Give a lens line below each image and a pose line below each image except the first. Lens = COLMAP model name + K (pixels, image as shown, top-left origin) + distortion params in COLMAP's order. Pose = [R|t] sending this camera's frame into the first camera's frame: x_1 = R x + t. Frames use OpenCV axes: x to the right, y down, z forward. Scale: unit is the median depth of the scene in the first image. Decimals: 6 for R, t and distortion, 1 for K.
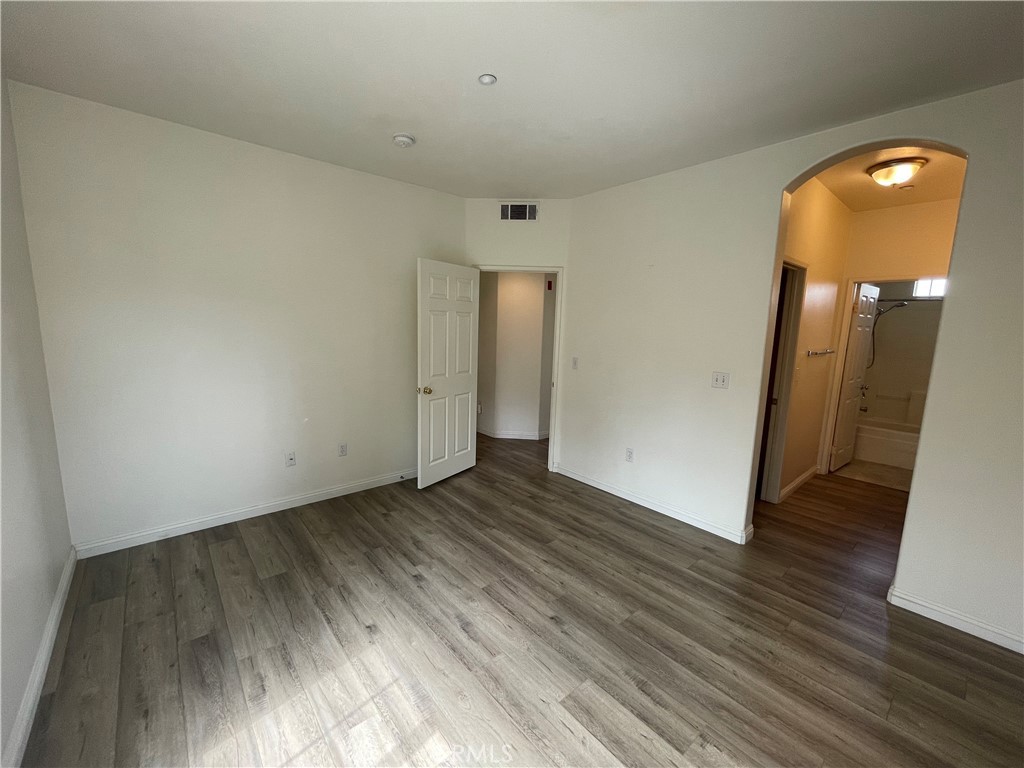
lens RADIAL K [[416.6, 0, 505.5], [0, 416.6, 385.0], [0, 0, 1]] dist [-0.028372, 0.013055]
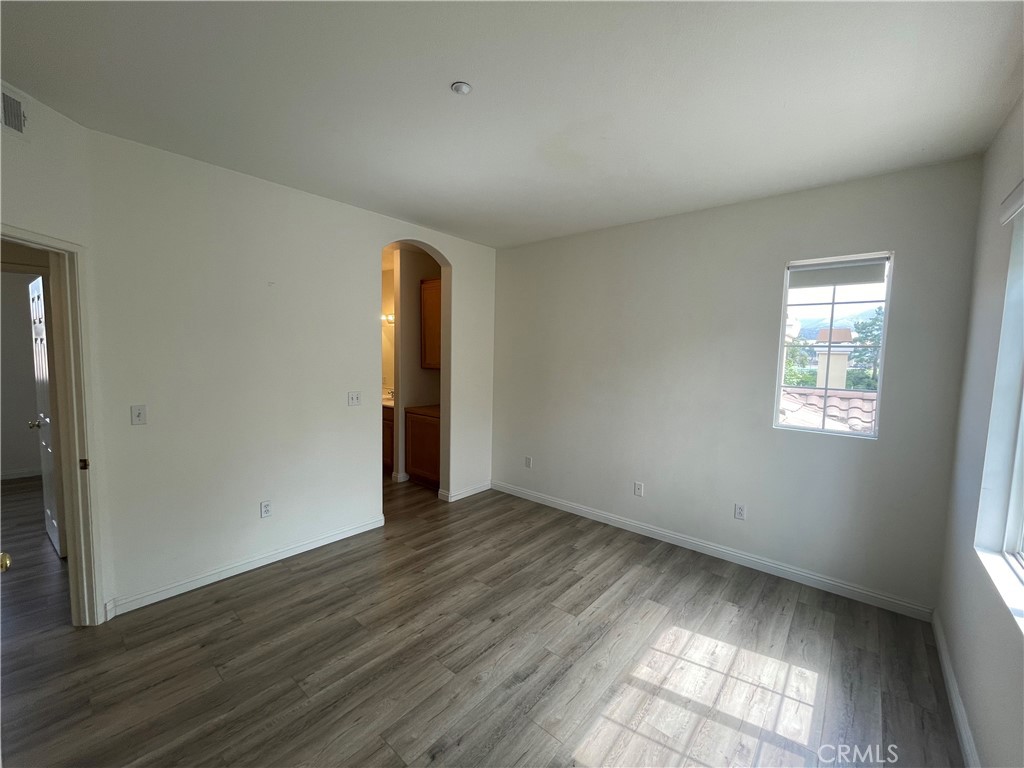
lens RADIAL K [[416.6, 0, 505.5], [0, 416.6, 385.0], [0, 0, 1]] dist [-0.028372, 0.013055]
pose [[-0.150593, -0.109921, 0.982466, -0.882901], [0.125632, 0.983614, 0.129307, -0.191525], [-0.980581, 0.142902, -0.134316, 0.991222]]
